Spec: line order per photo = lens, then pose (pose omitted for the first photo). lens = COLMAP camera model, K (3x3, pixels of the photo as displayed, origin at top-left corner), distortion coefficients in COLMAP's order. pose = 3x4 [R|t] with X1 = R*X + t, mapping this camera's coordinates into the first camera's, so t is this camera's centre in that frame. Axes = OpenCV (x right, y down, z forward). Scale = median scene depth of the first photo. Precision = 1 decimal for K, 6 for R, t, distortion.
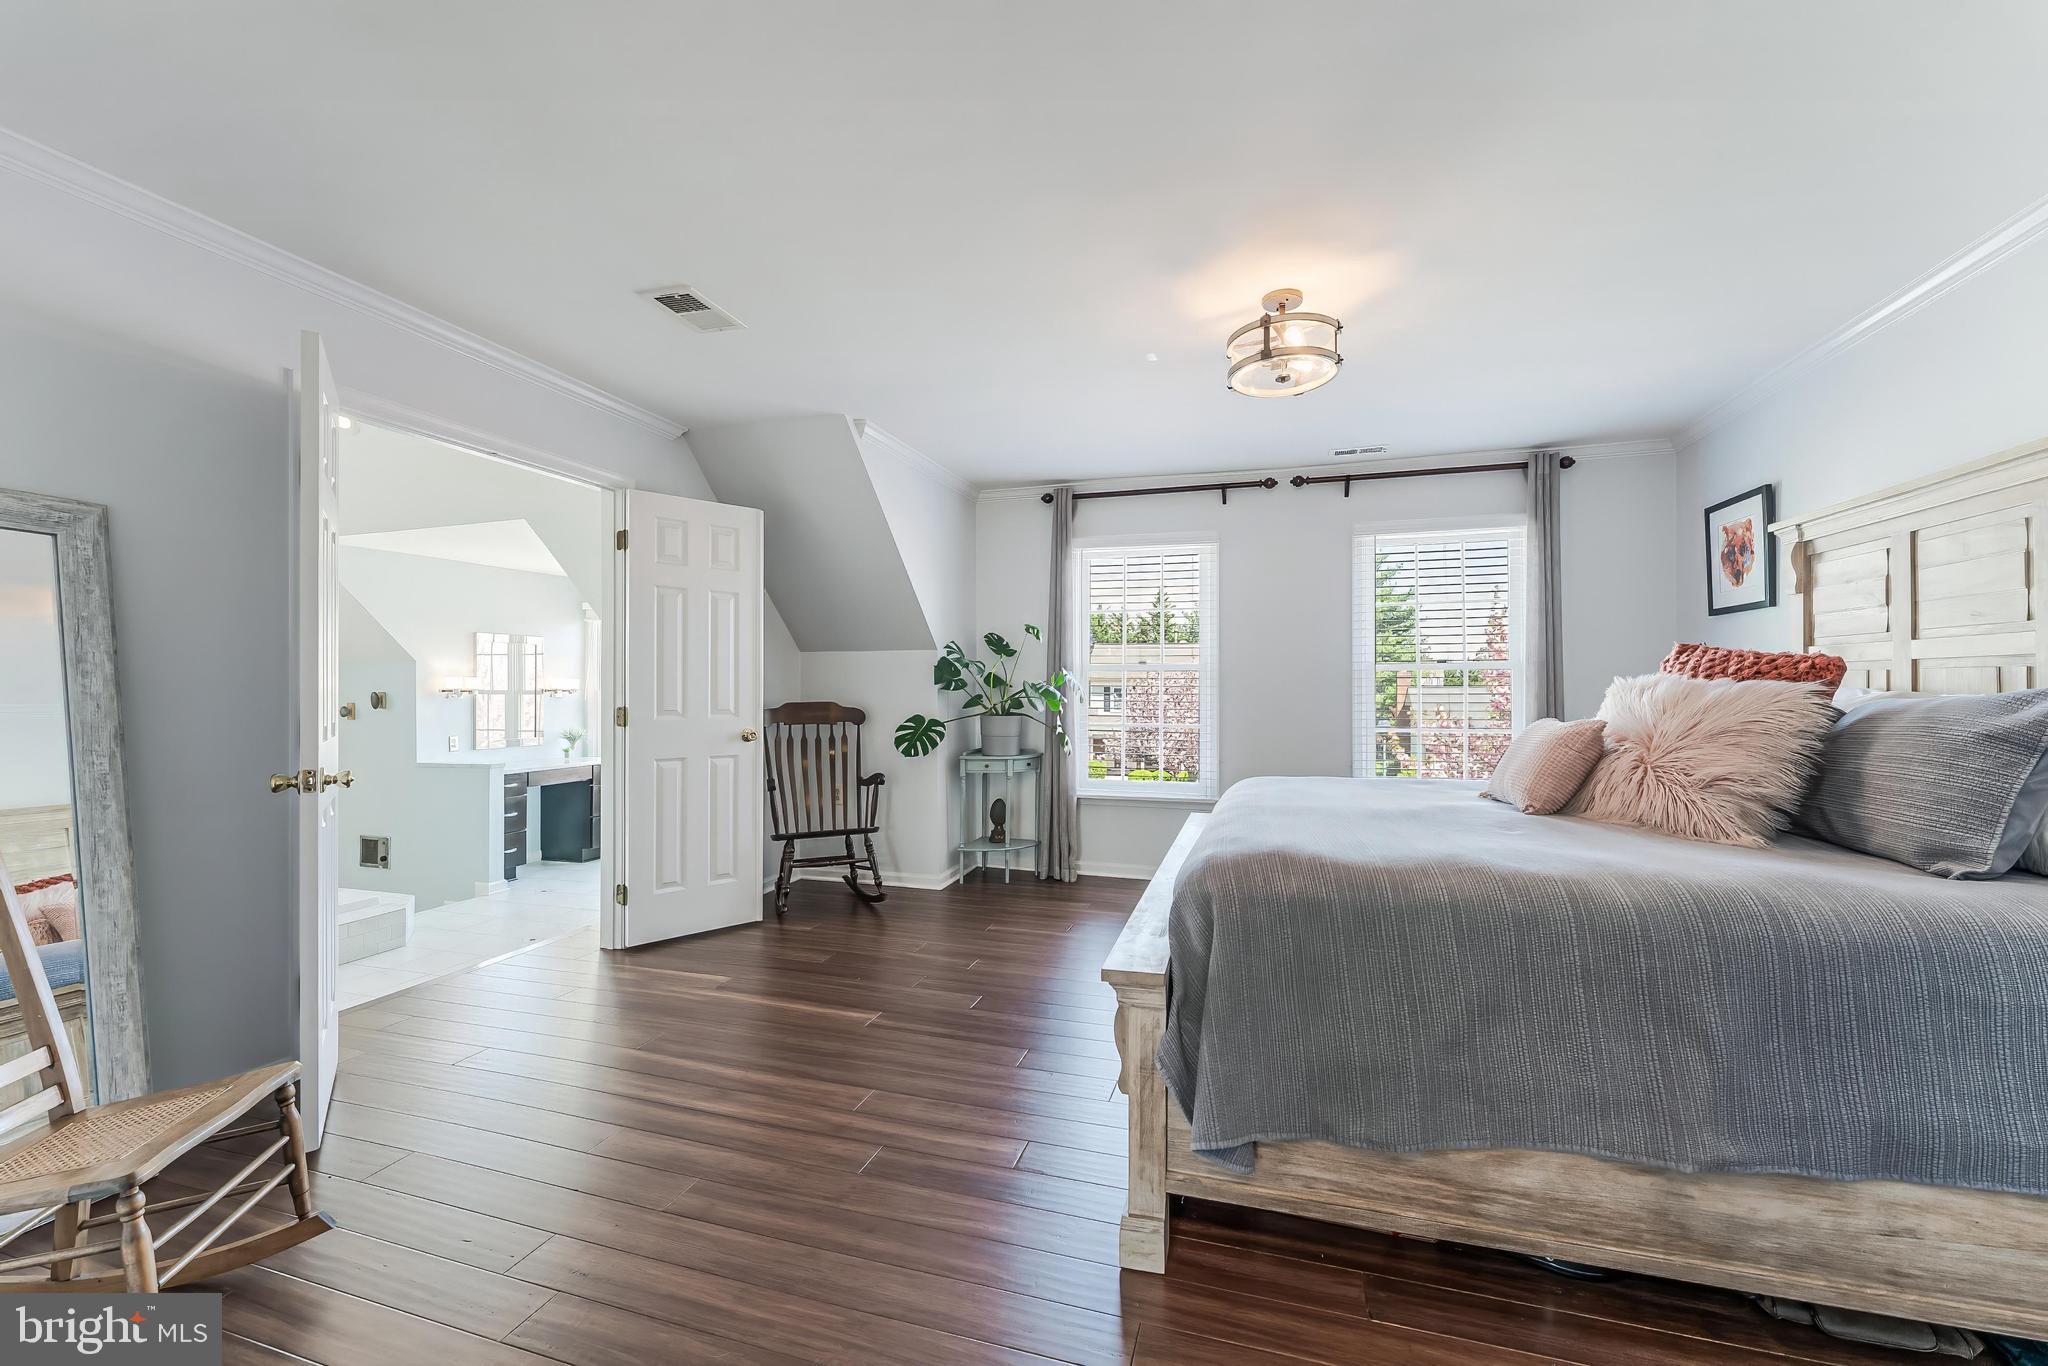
lens RADIAL K [[827.2, 0, 1028.4], [0, 827.2, 685.5], [0, 0, 1]] dist [0.000110, 0.000020]
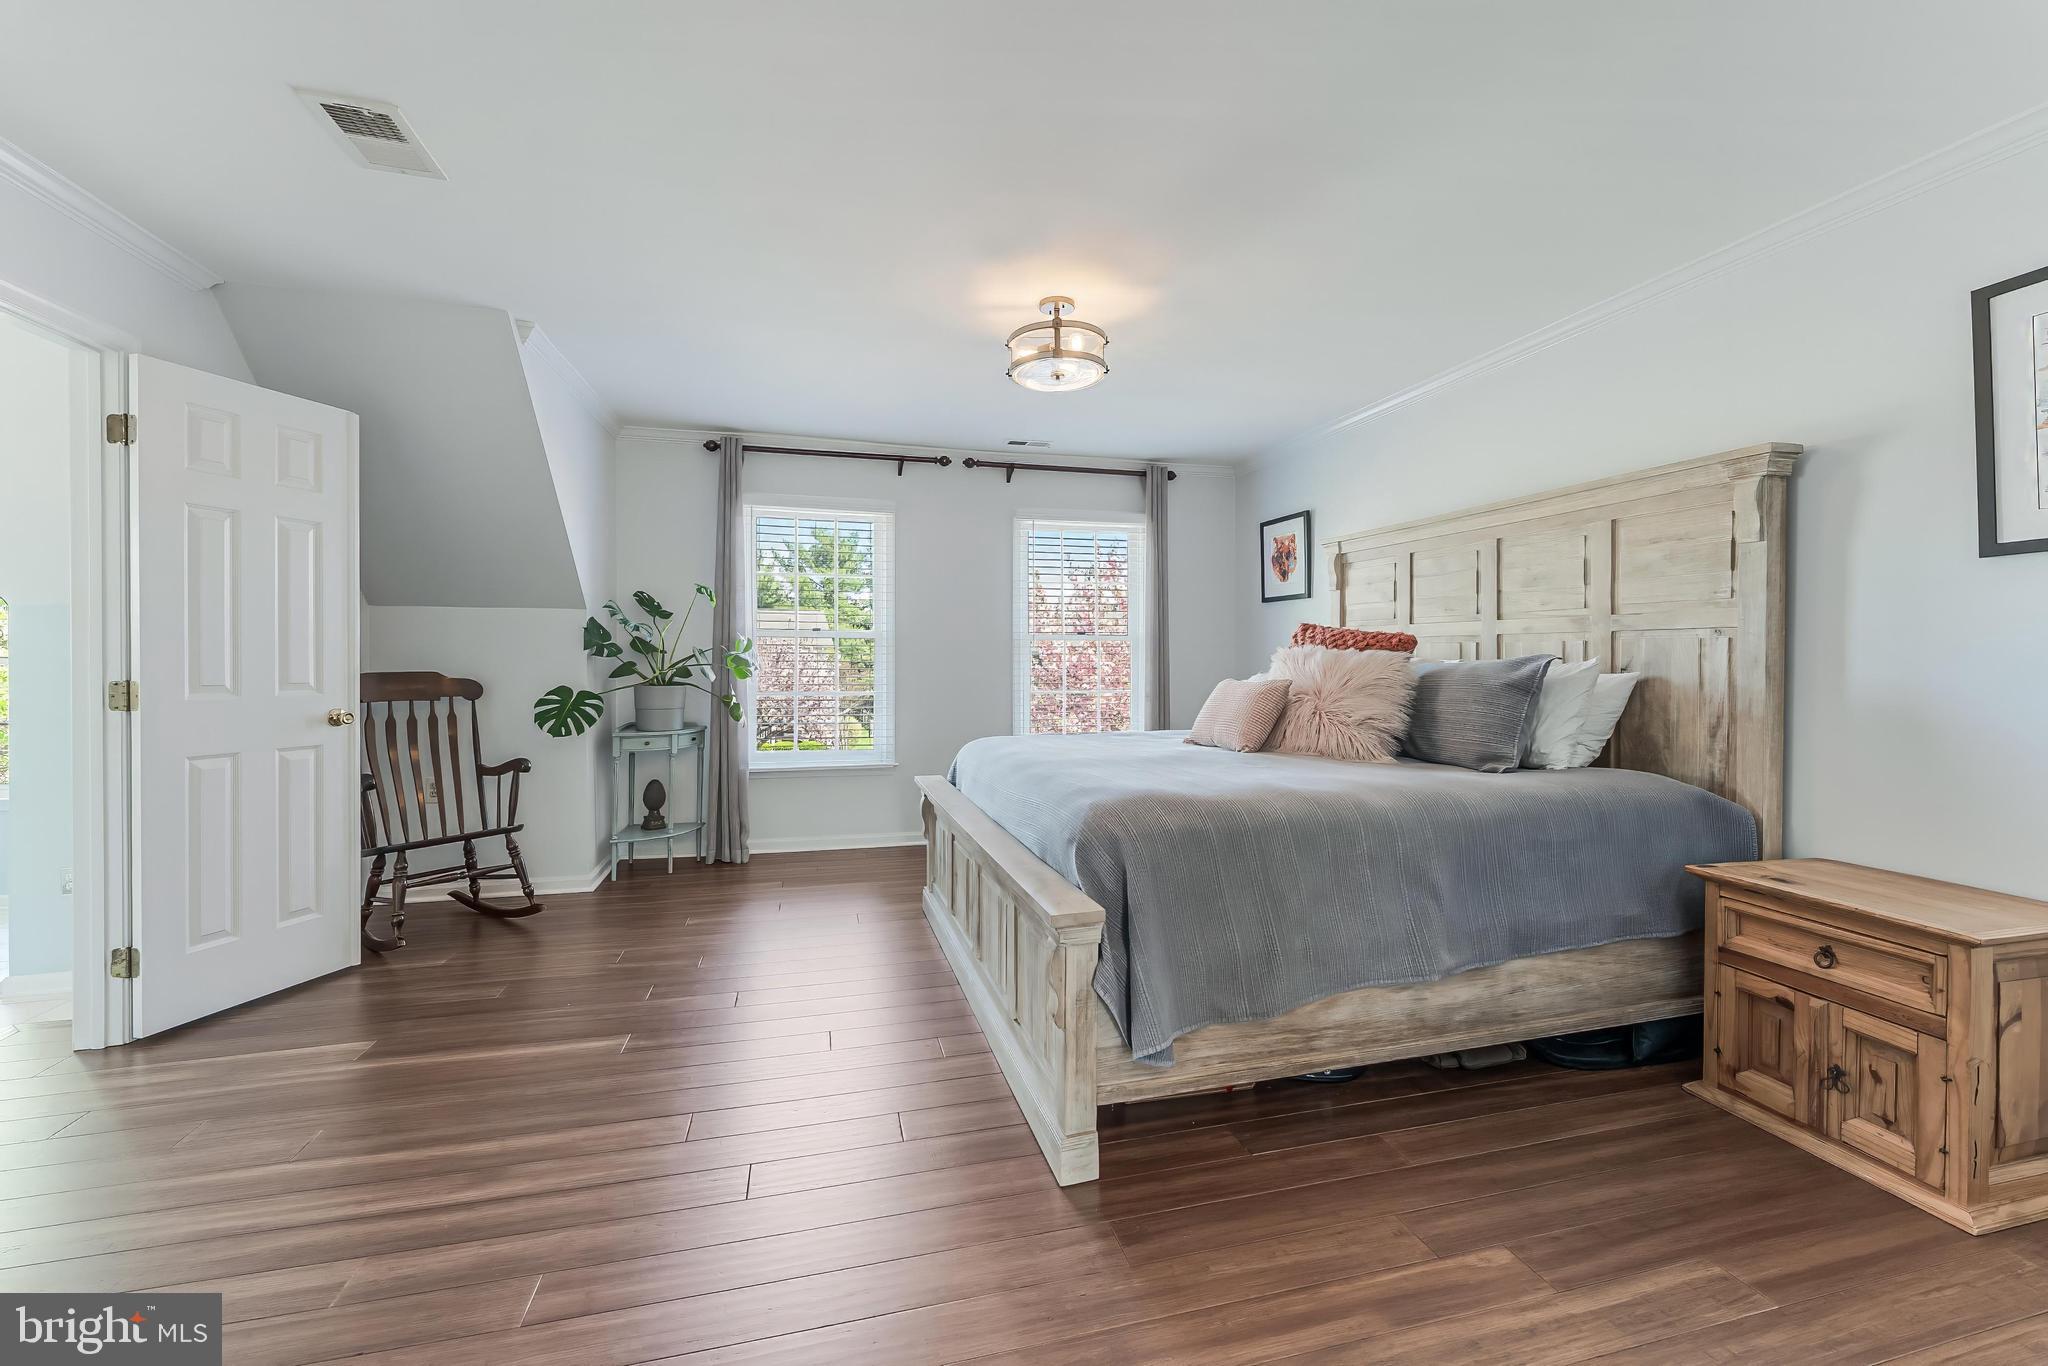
lens RADIAL K [[832.6, 0, 1035.8], [0, 832.6, 663.1], [0, 0, 1]] dist [-0.000391, -0.000333]
pose [[0.846856, -0.002413, 0.531817, -0.182090], [-0.003730, 0.999938, 0.010476, 0.001588], [-0.531810, -0.010856, 0.846794, 0.036637]]
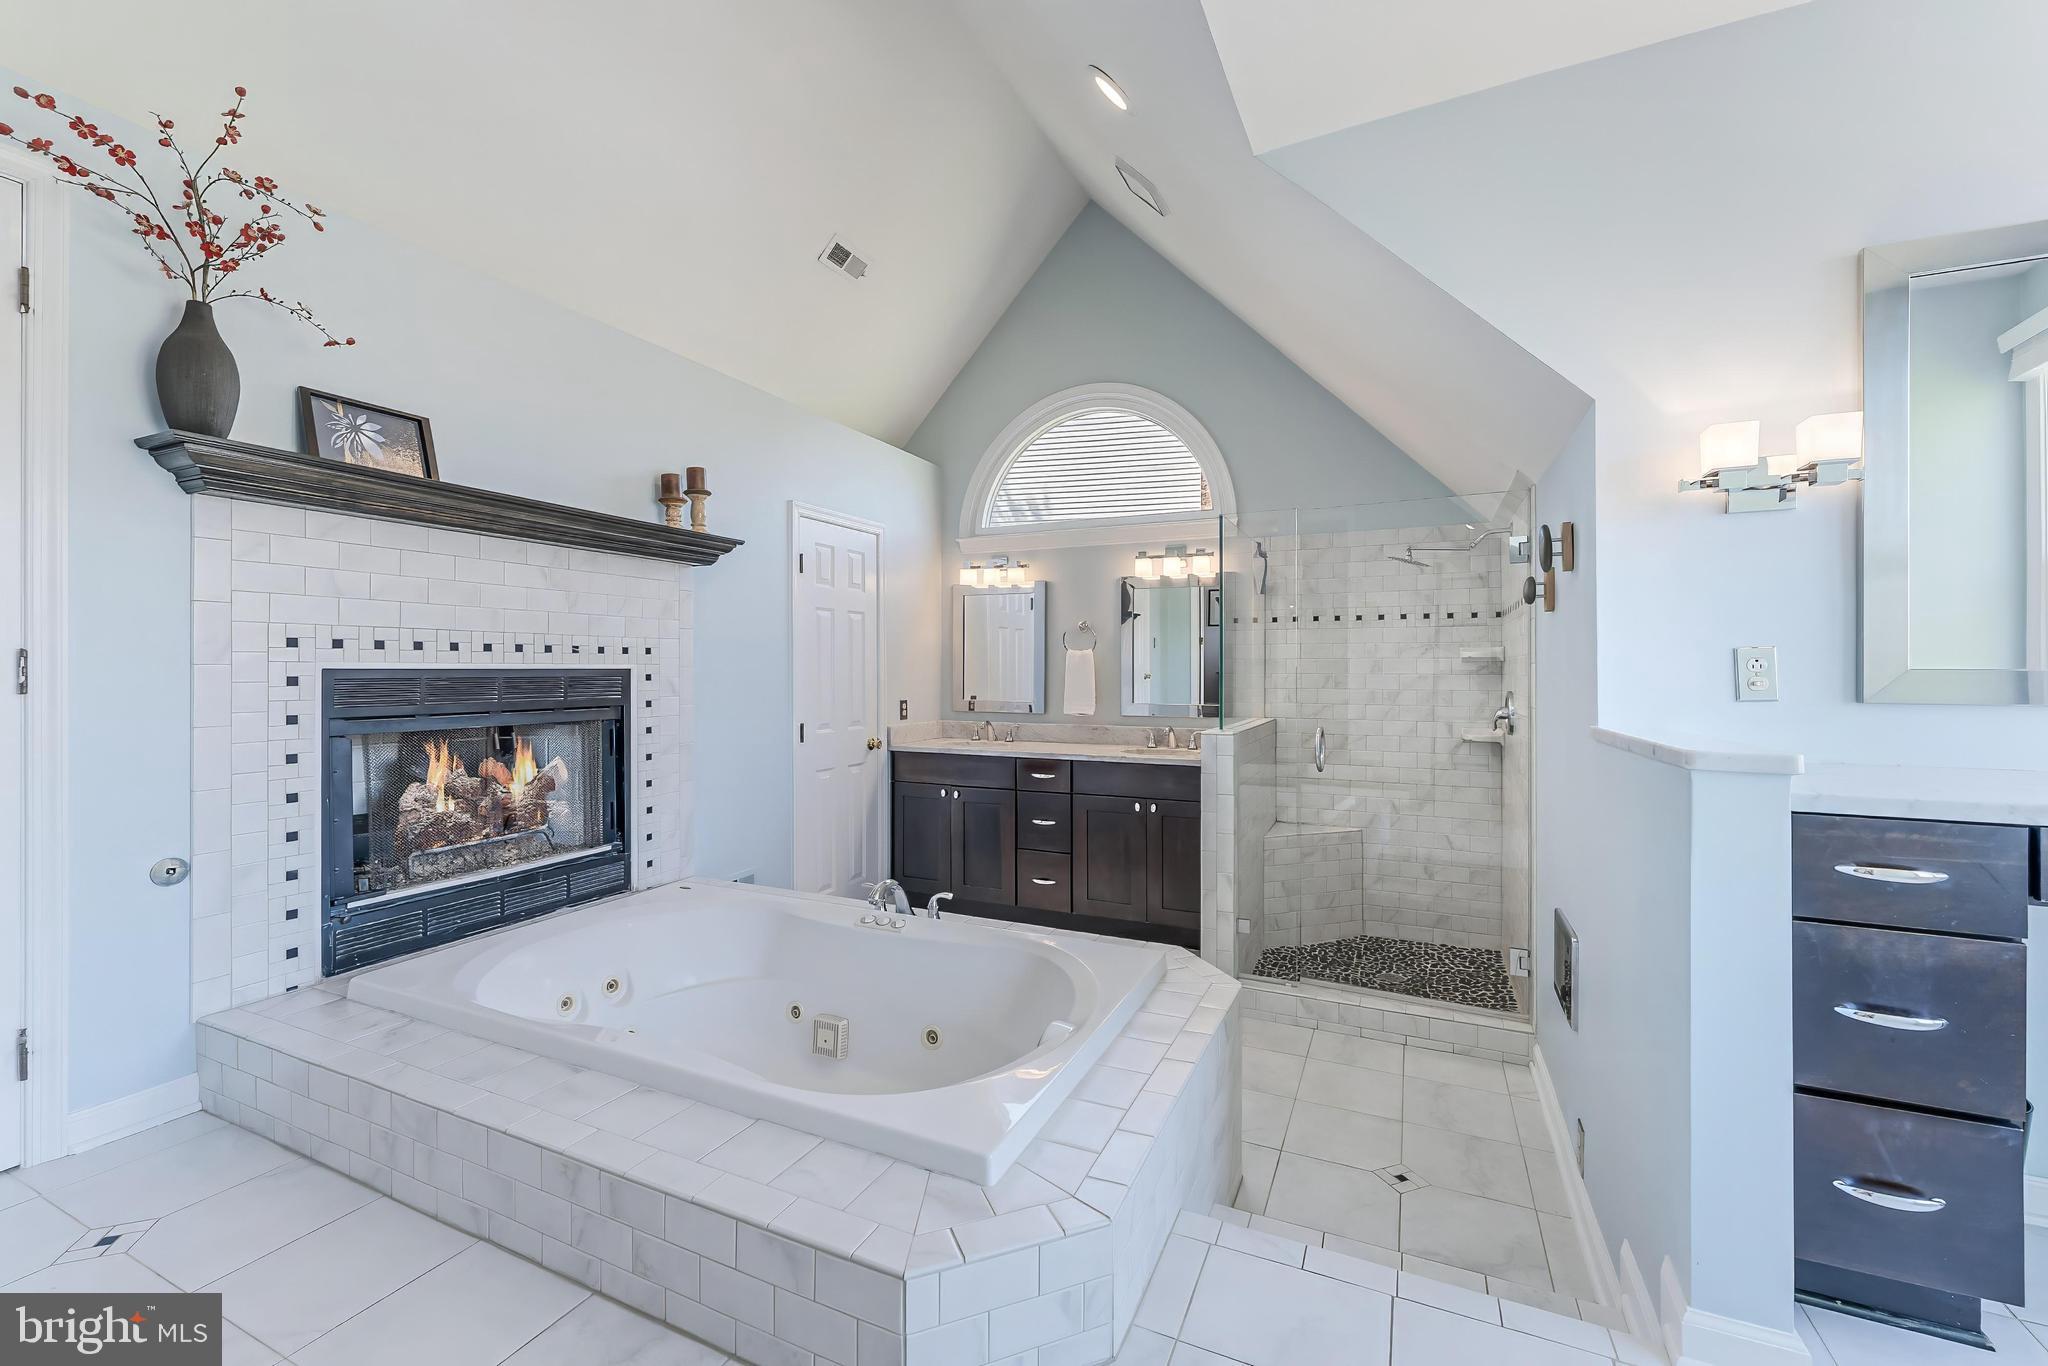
lens RADIAL K [[827.8, 0, 1030.7], [0, 827.8, 670.7], [0, 0, 1]] dist [-0.000253, -0.000158]
pose [[-0.134517, -0.000099, -0.990911, -0.531249], [0.001133, 0.999999, -0.000253, 0.095036], [0.990911, -0.001157, -0.134516, 1.095770]]
